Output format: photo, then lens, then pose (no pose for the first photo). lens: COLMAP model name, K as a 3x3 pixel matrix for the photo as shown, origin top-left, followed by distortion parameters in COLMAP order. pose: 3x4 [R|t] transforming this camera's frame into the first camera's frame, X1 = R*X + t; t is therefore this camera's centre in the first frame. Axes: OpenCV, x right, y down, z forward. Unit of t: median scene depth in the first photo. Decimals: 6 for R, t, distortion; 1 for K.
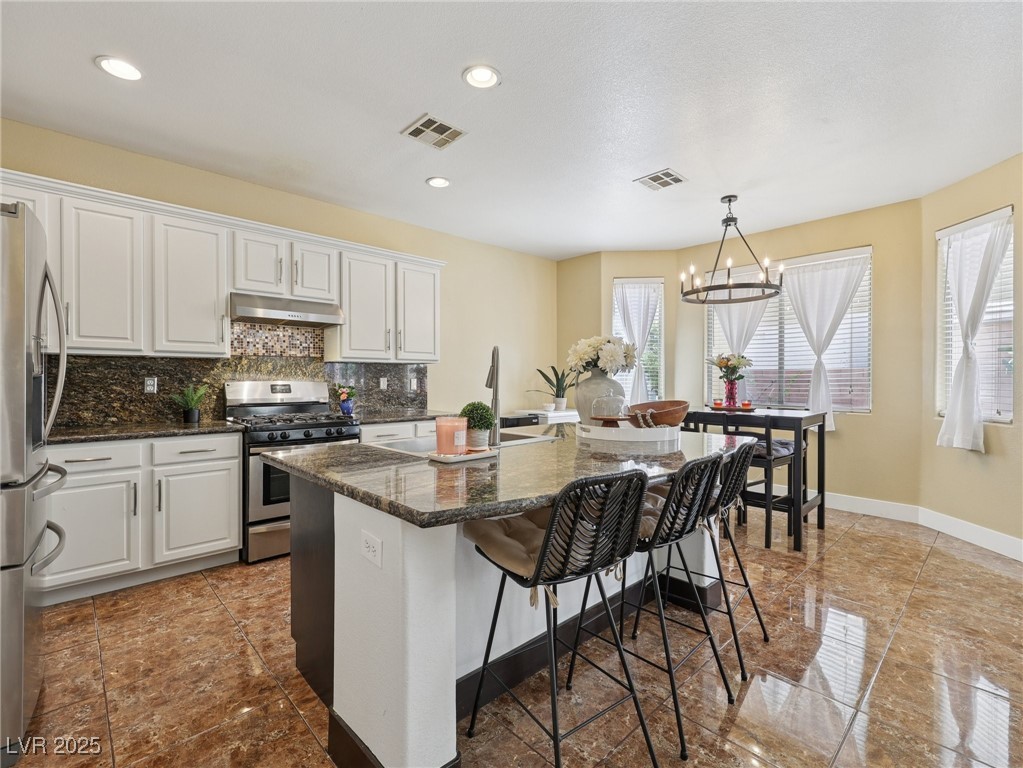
lens RADIAL K [[477.3, 0, 506.7], [0, 477.3, 383.4], [0, 0, 1]] dist [-0.000190, 0.000072]
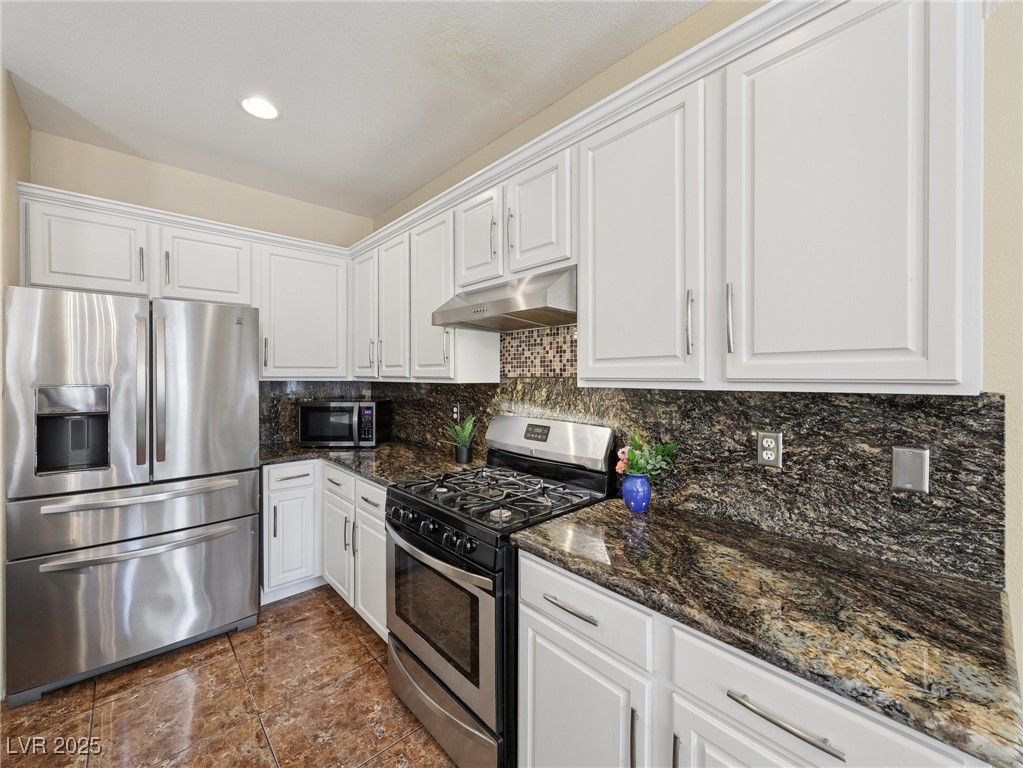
lens RADIAL K [[419.7, 0, 508.6], [0, 419.7, 375.7], [0, 0, 1]] dist [0.001060, -0.000088]
pose [[-0.004348, -0.006821, -0.999967, 0.057140], [-0.018219, 0.999811, -0.006741, -0.060250], [0.999825, 0.018189, -0.004472, 1.048904]]
